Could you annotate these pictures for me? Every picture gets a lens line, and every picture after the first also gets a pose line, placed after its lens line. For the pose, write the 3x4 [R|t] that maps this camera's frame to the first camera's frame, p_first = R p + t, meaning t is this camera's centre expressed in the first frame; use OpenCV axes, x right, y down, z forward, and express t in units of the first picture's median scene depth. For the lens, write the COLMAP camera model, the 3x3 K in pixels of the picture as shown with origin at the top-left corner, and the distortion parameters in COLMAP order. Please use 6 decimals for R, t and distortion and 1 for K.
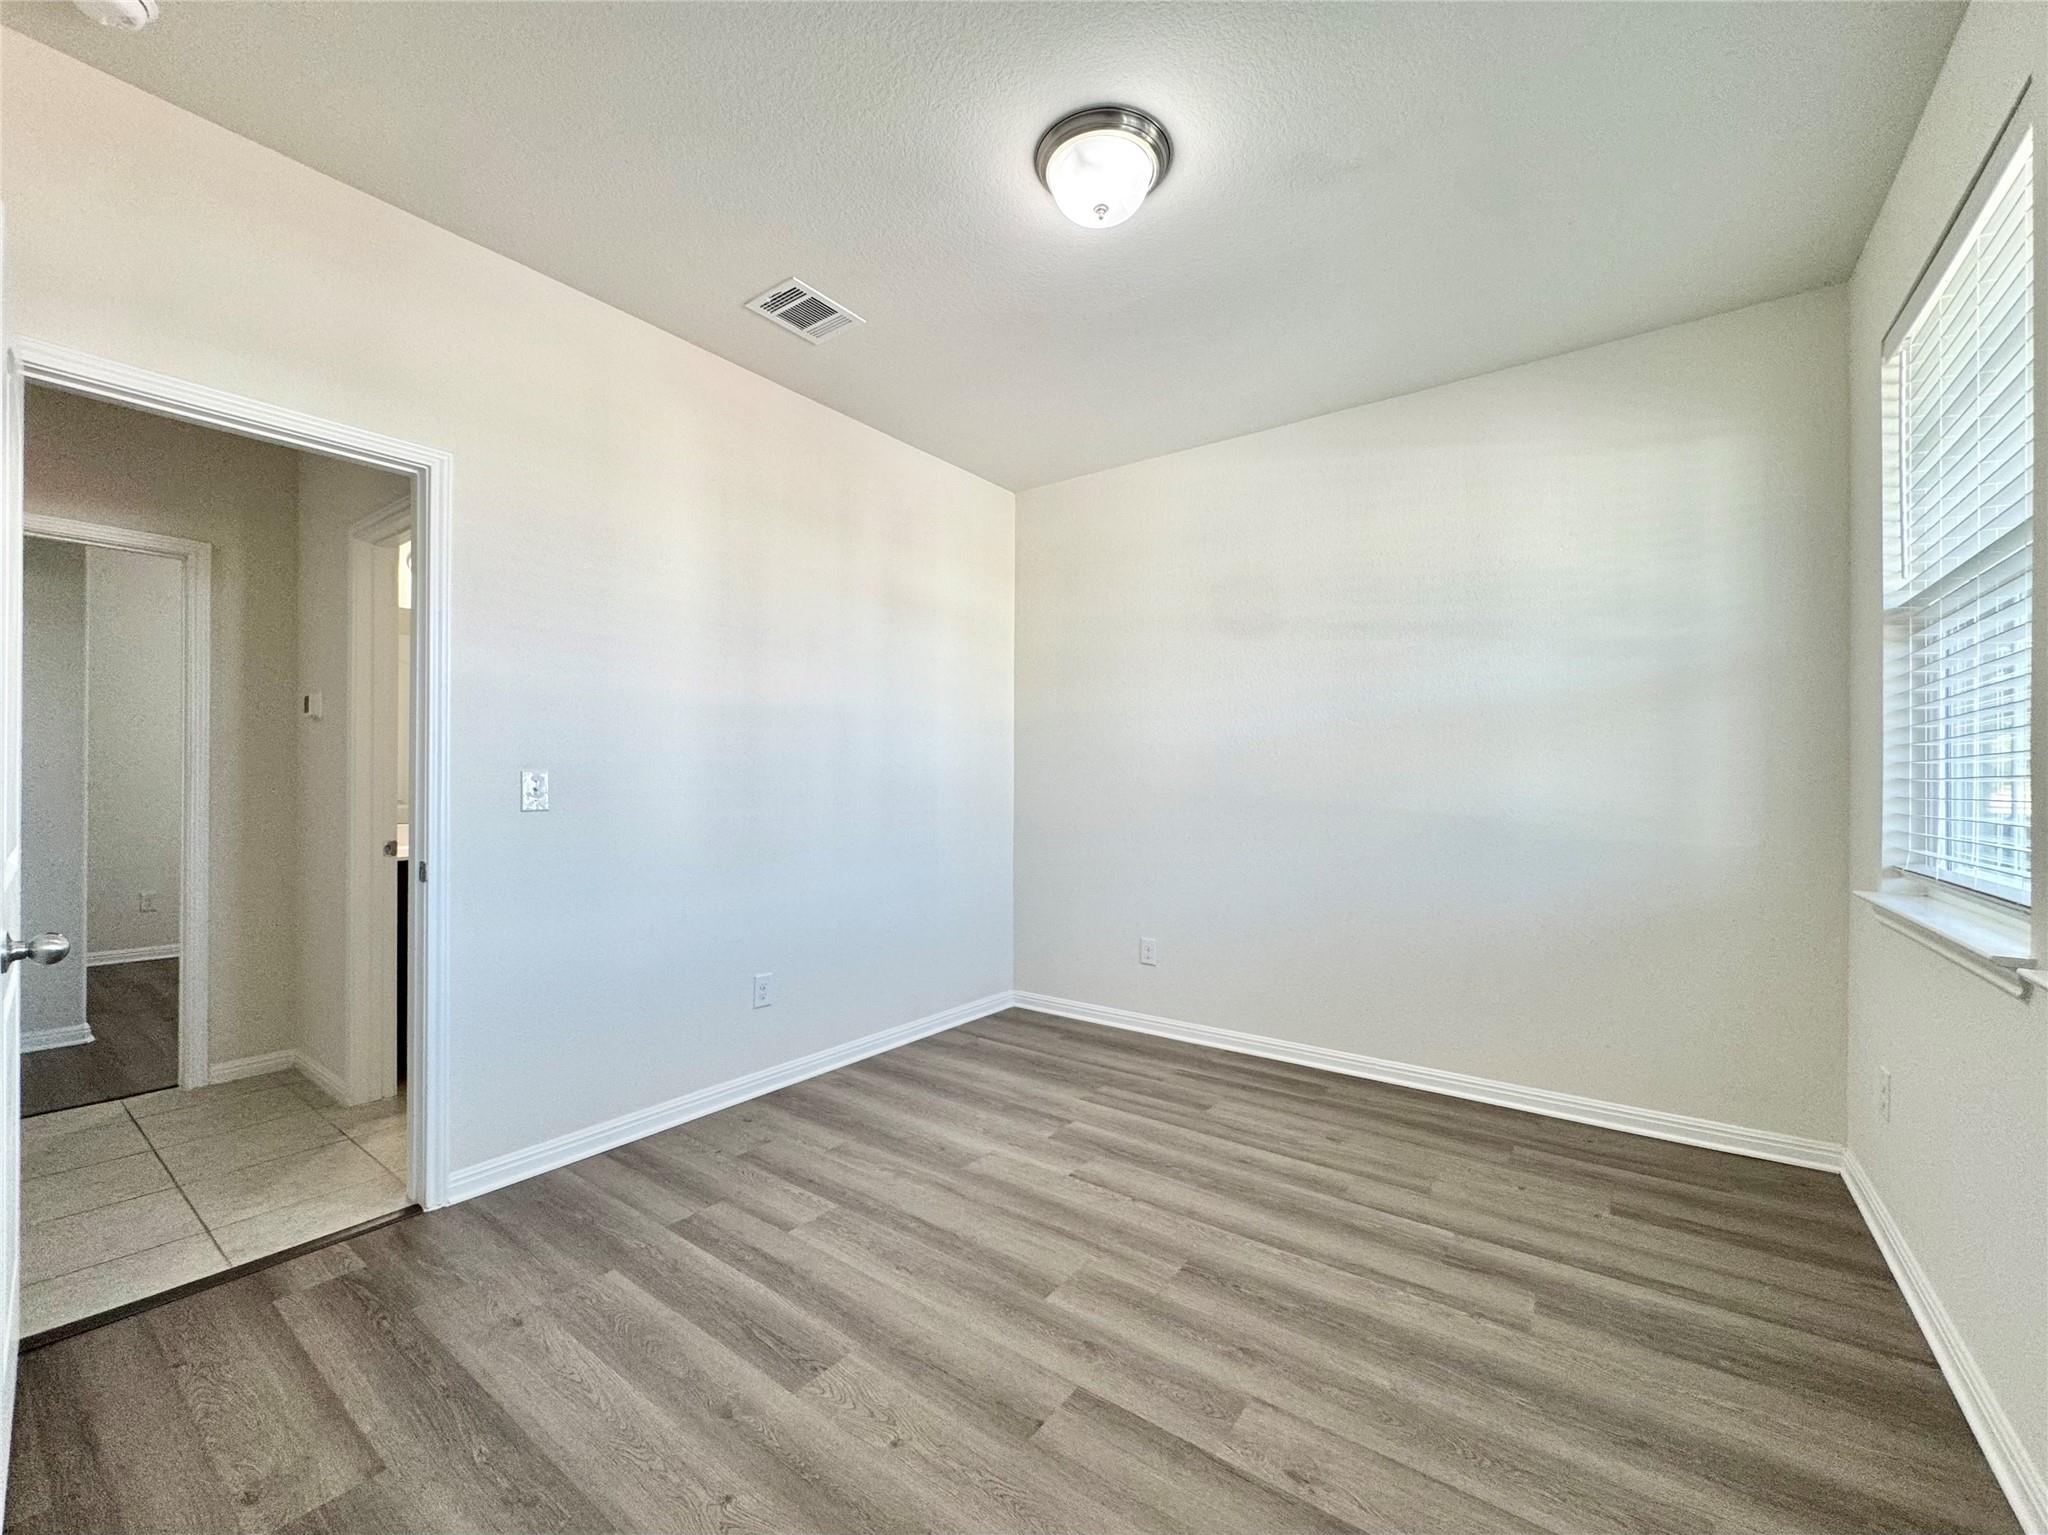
lens RADIAL K [[832.0, 0, 1038.1], [0, 832.0, 768.2], [0, 0, 1]] dist [0.000514, 0.000090]
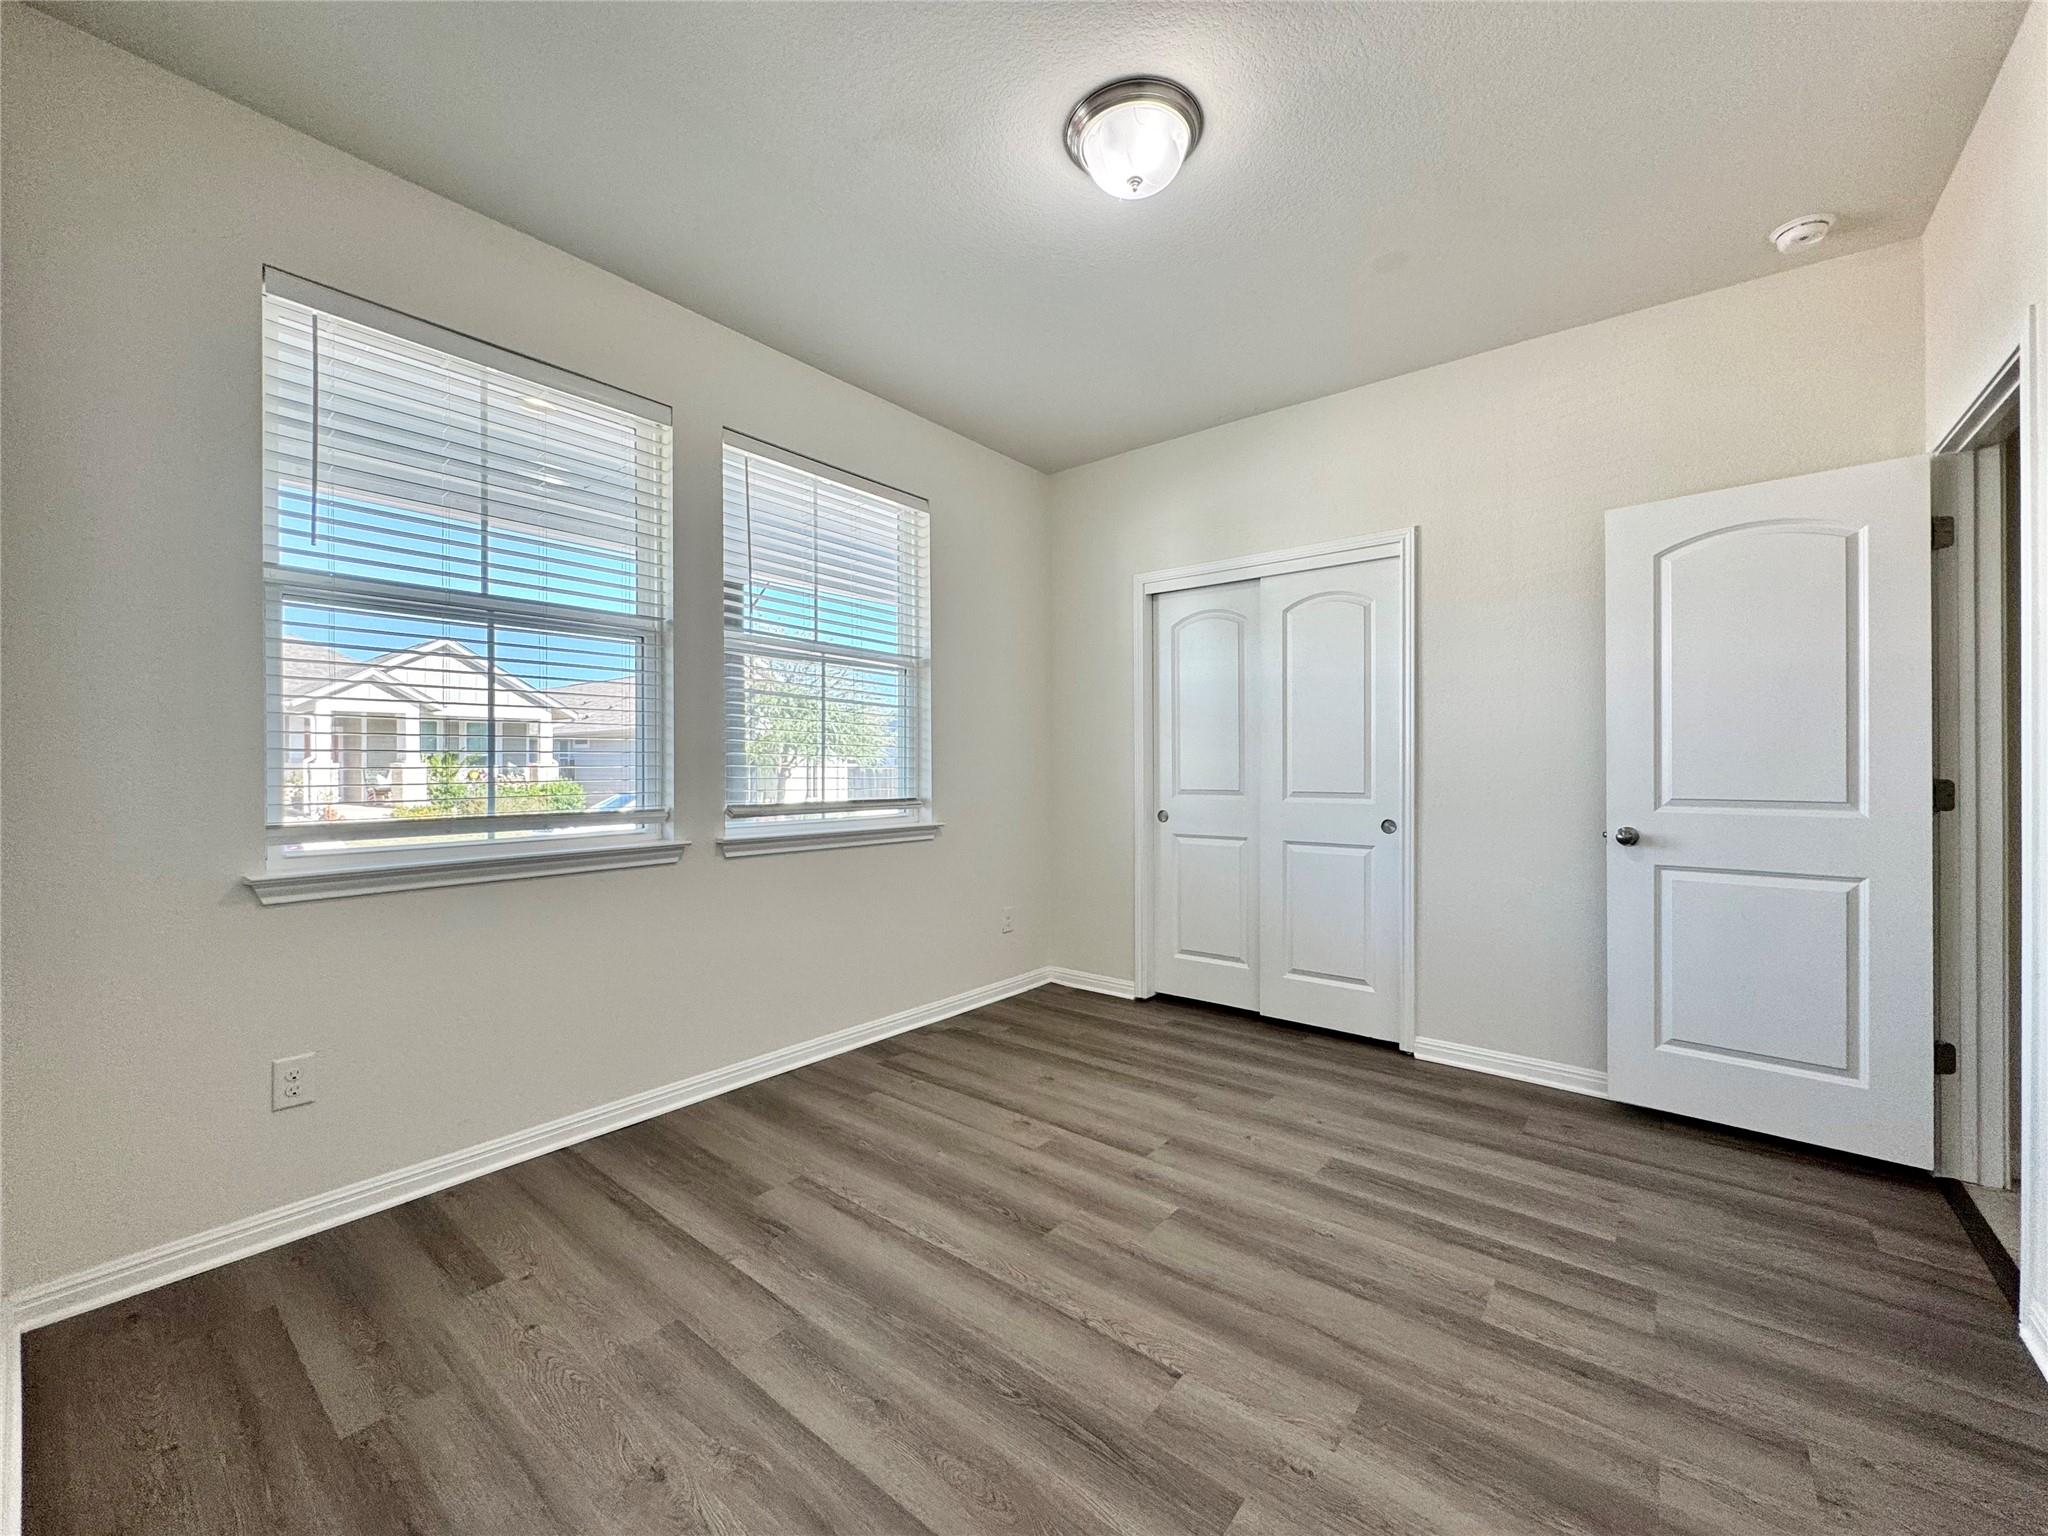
lens RADIAL K [[806.2, 0, 1048.3], [0, 806.2, 772.4], [0, 0, 1]] dist [0.007806, 0.000053]
pose [[-0.999640, -0.005703, 0.026235, 0.150421], [-0.005774, 0.999980, -0.002624, 0.041816], [-0.026220, -0.002774, -0.999652, 1.963257]]
